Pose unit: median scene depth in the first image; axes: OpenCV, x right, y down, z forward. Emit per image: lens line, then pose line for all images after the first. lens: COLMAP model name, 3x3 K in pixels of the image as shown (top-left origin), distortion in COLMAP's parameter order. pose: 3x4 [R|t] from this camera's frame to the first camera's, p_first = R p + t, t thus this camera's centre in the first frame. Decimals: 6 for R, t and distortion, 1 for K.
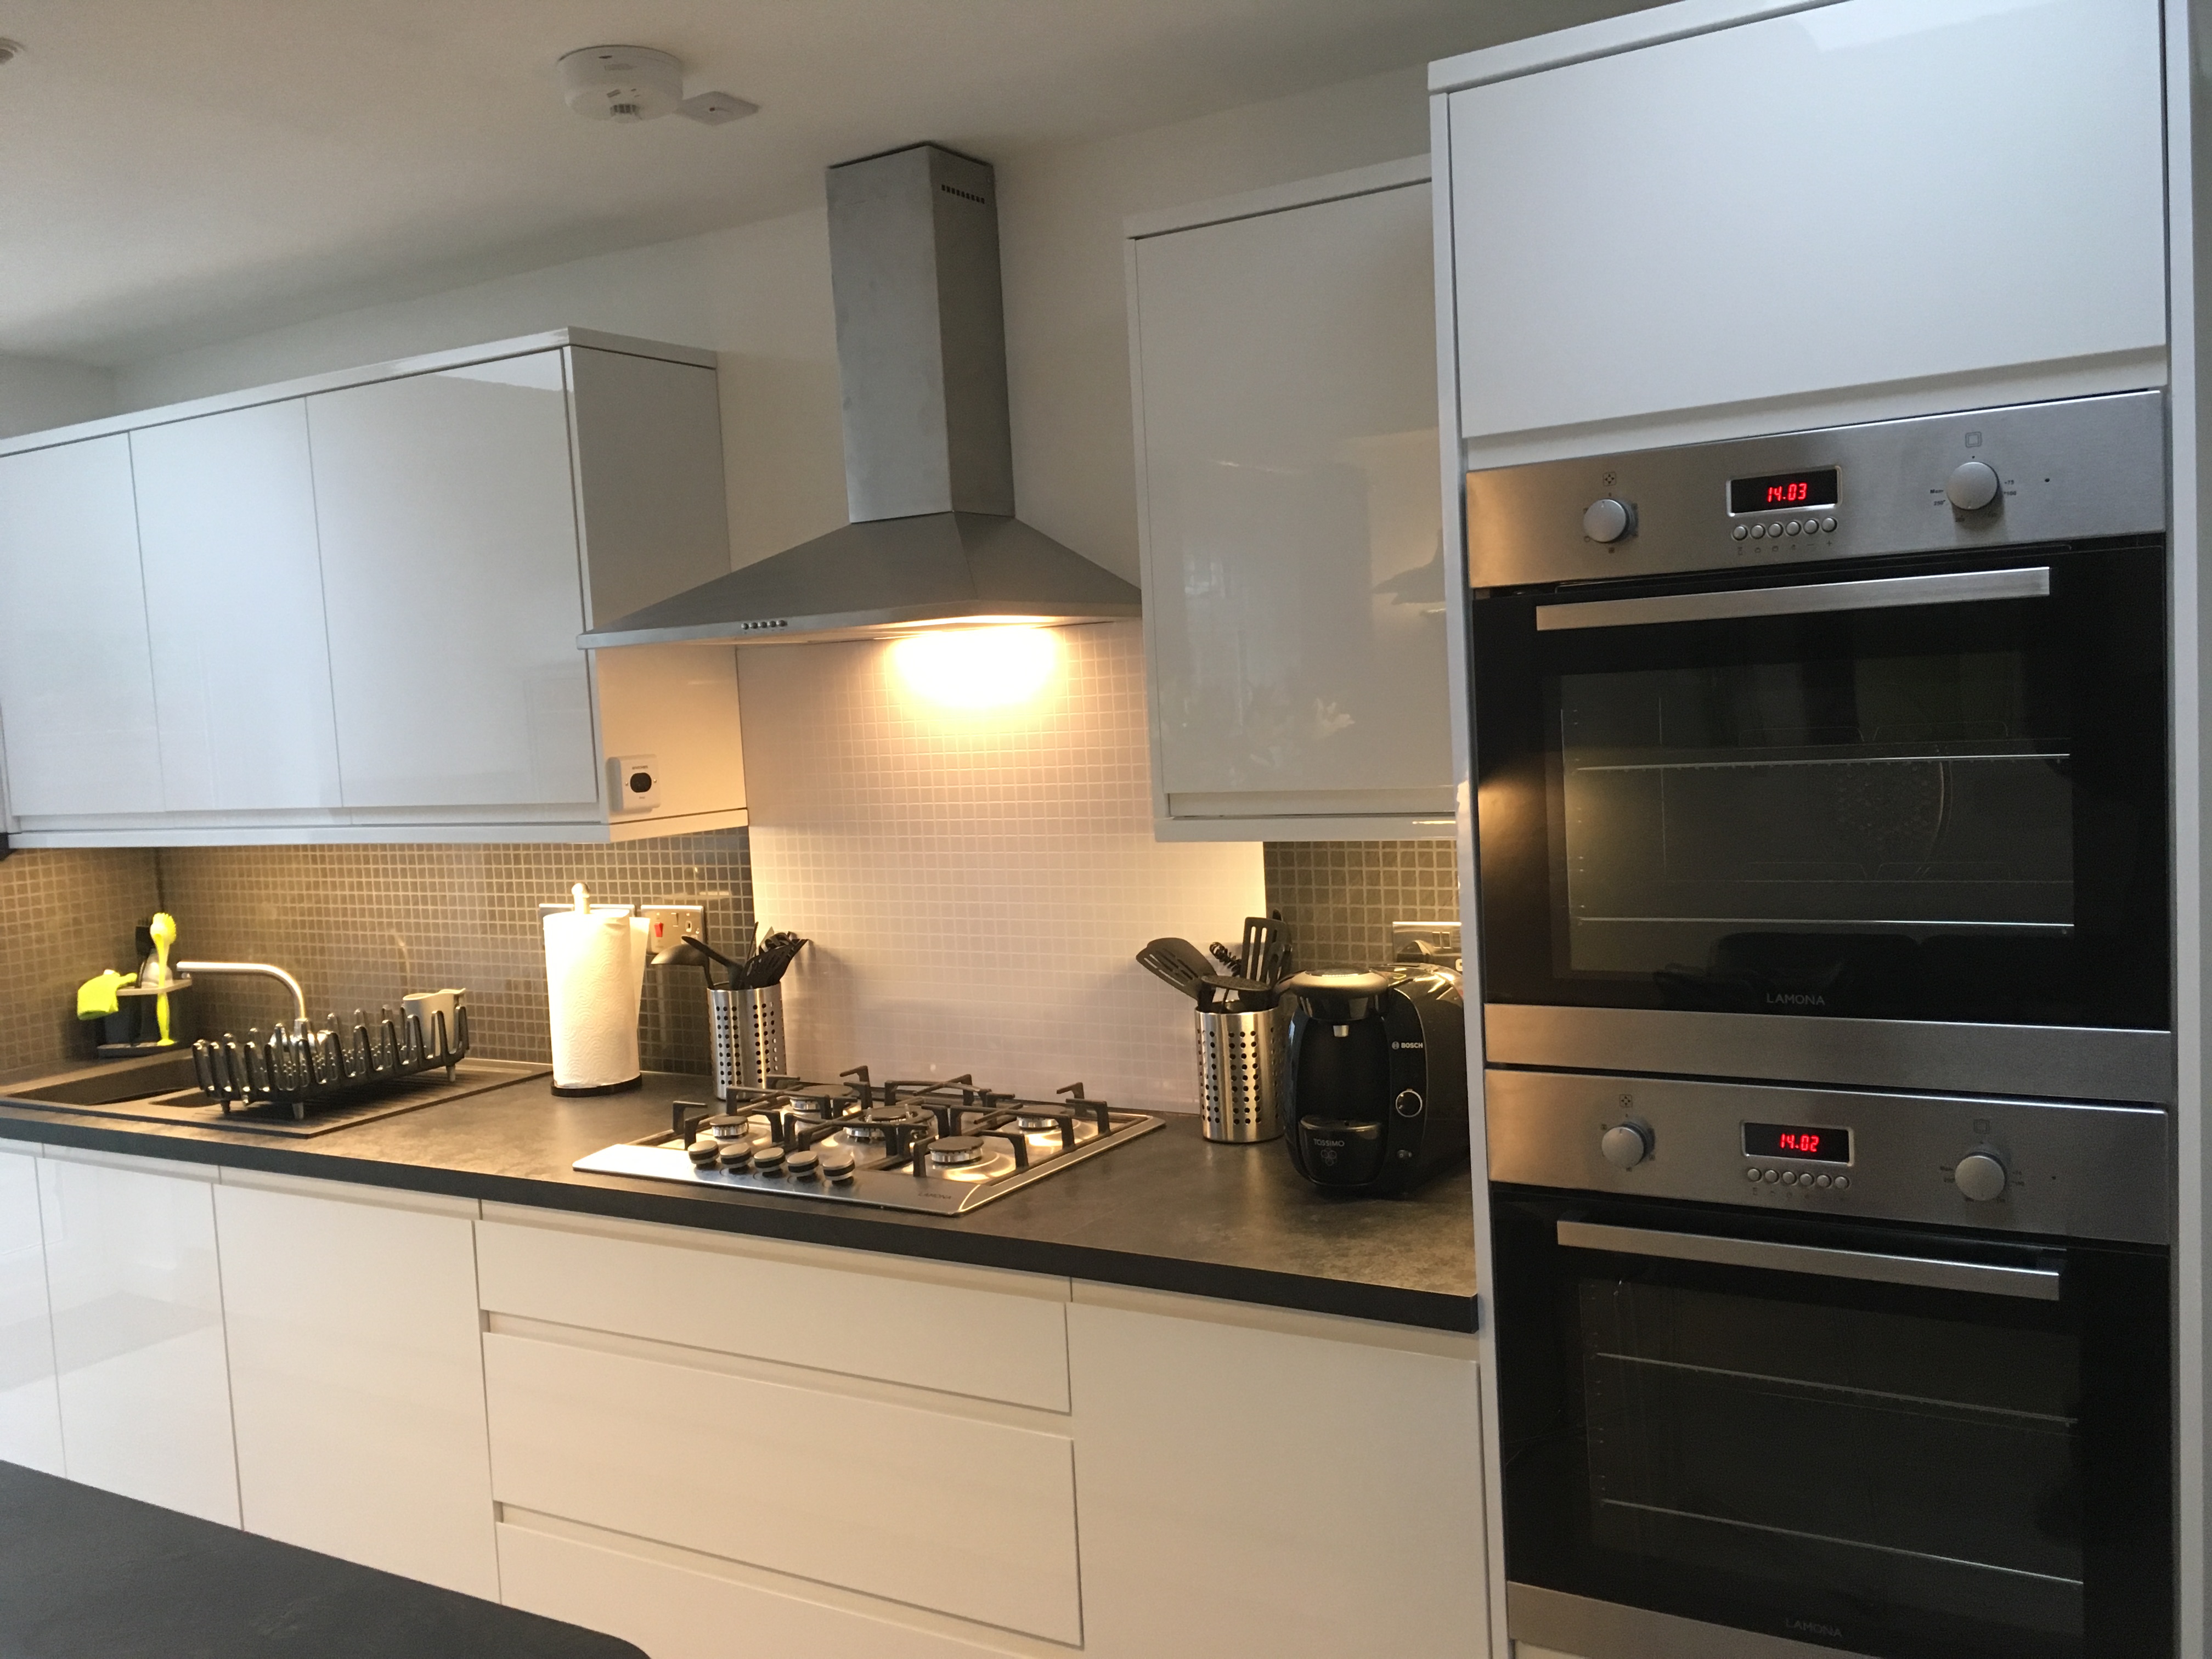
lens RADIAL K [[1884.3, 0, 1121.3], [0, 1884.3, 832.5], [0, 0, 1]] dist [0.081459, -0.103673]
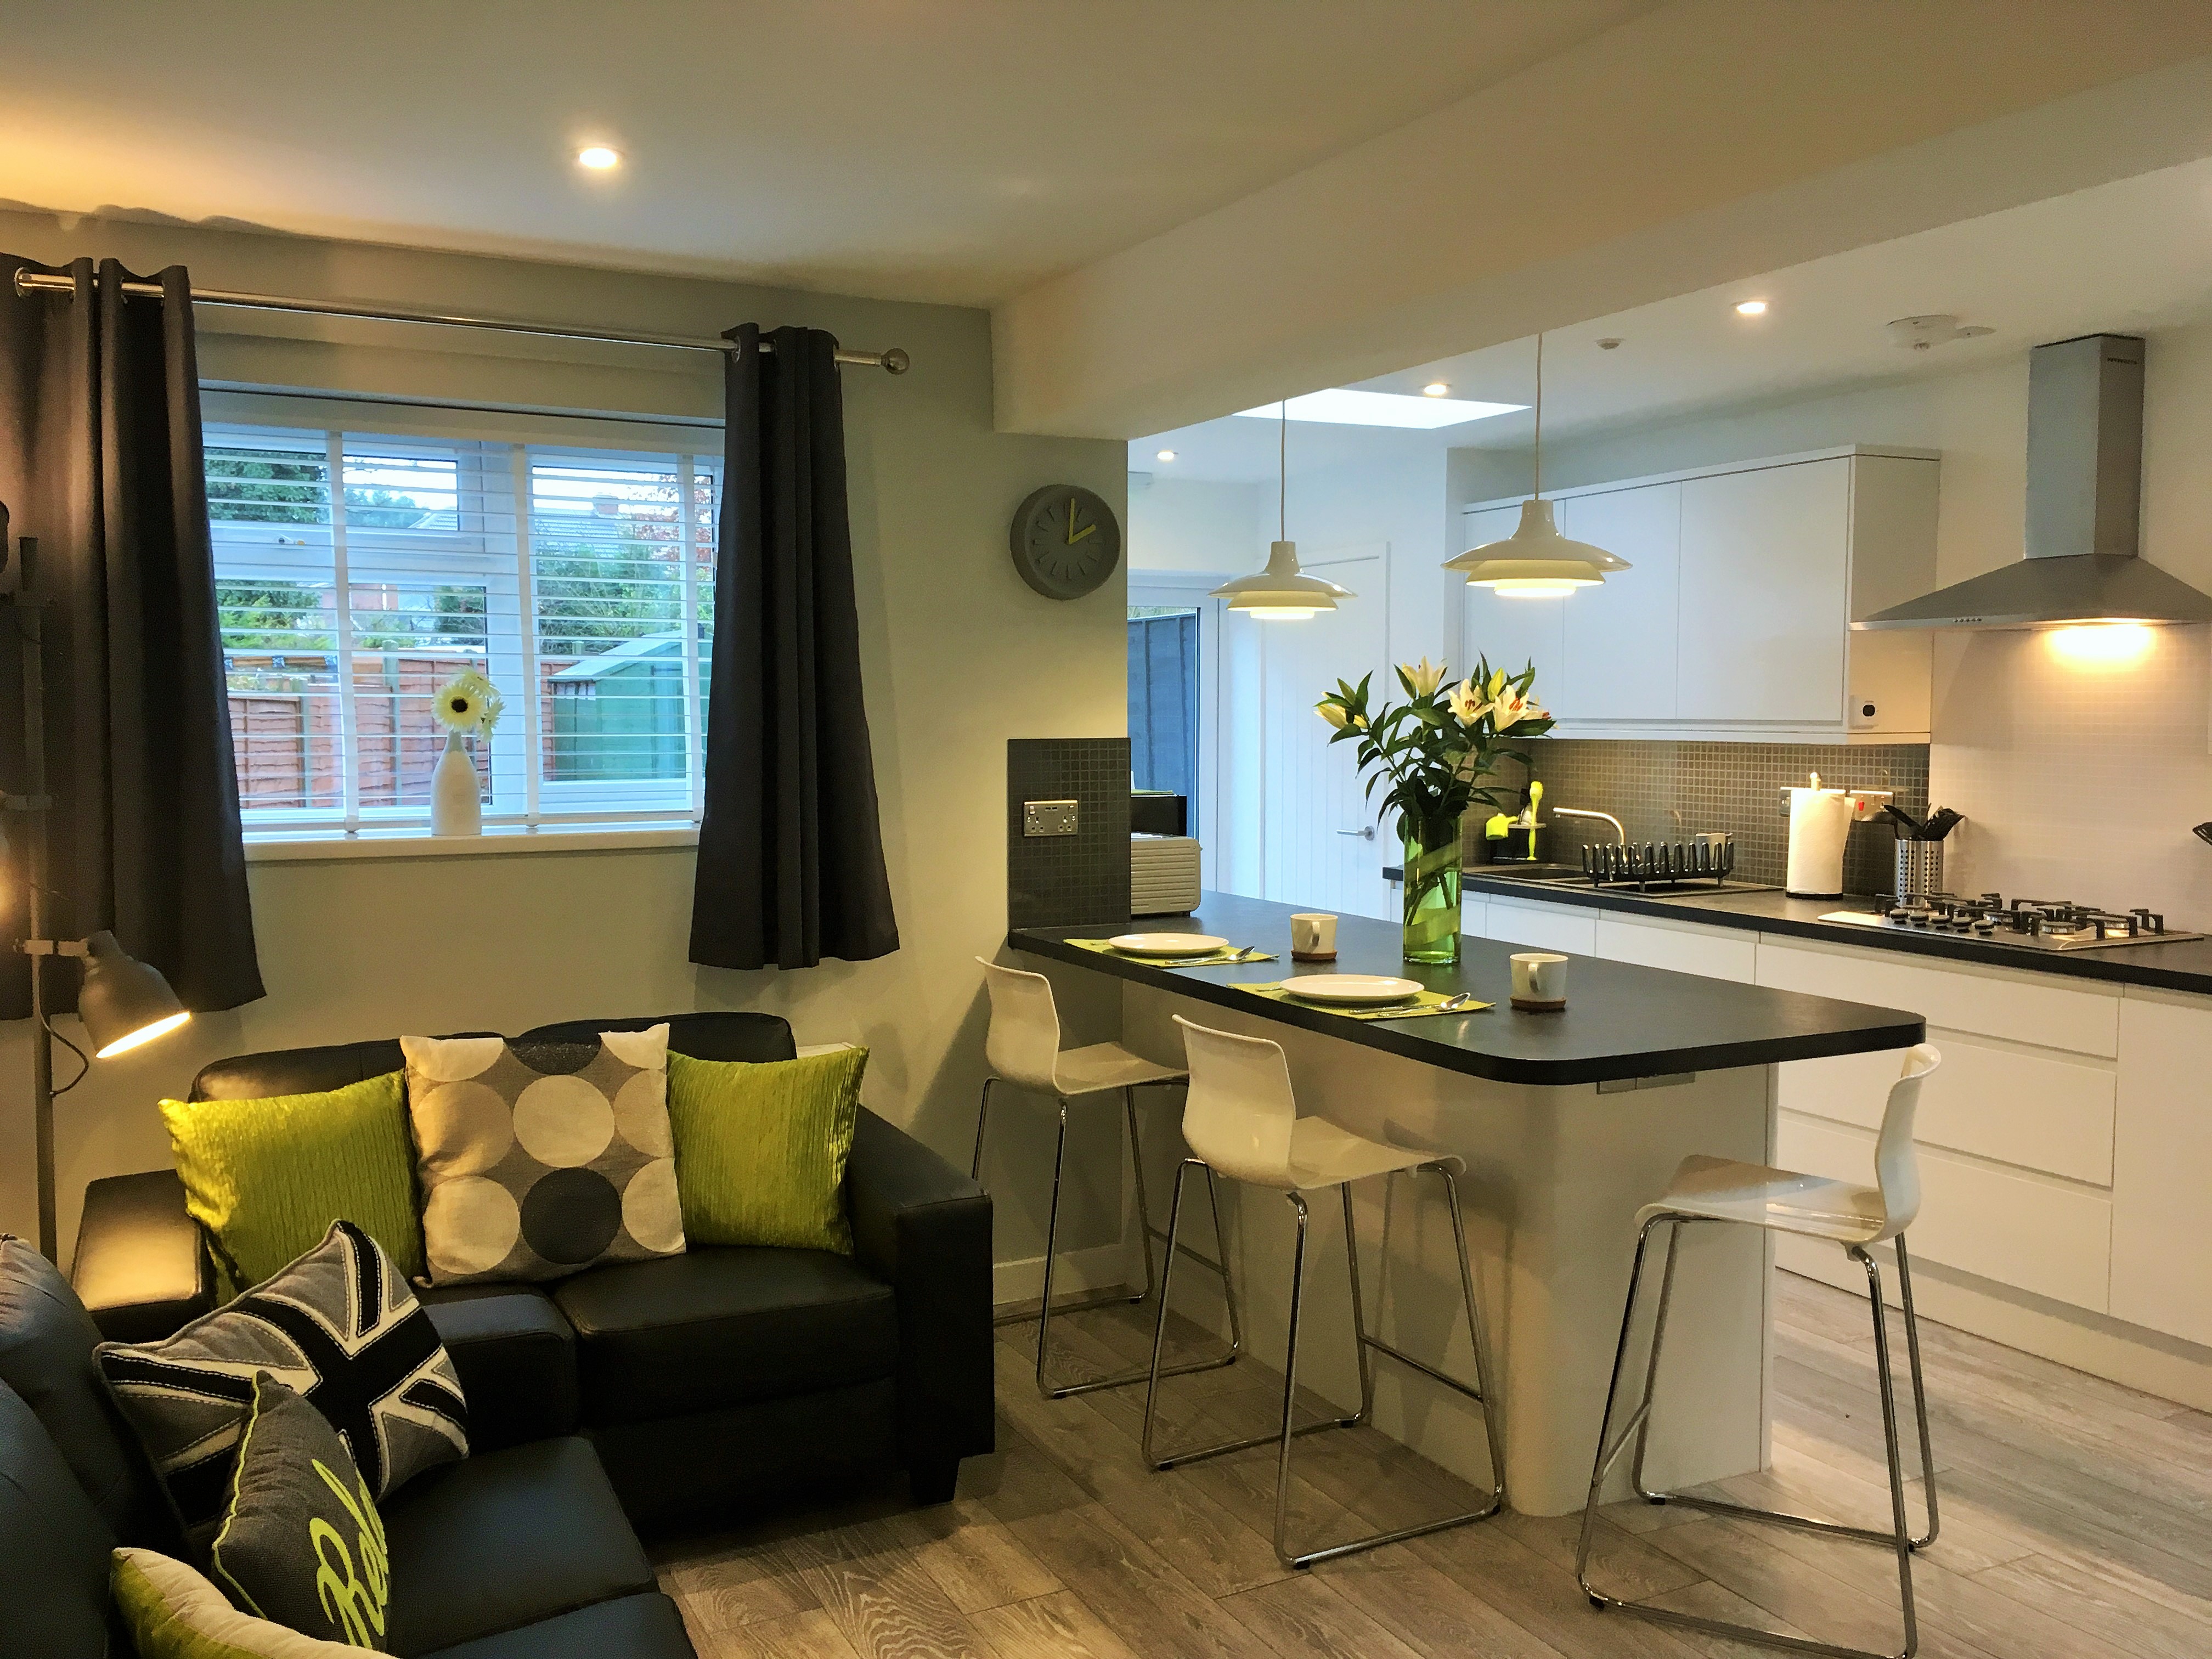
lens RADIAL K [[1884.3, 0, 1121.3], [0, 1884.3, 832.5], [0, 0, 1]] dist [0.081459, -0.103673]
pose [[0.851793, 0.088584, -0.516334, 0.062523], [-0.084186, 0.995937, 0.031984, 0.080218], [0.517069, 0.016224, 0.855790, -0.764676]]
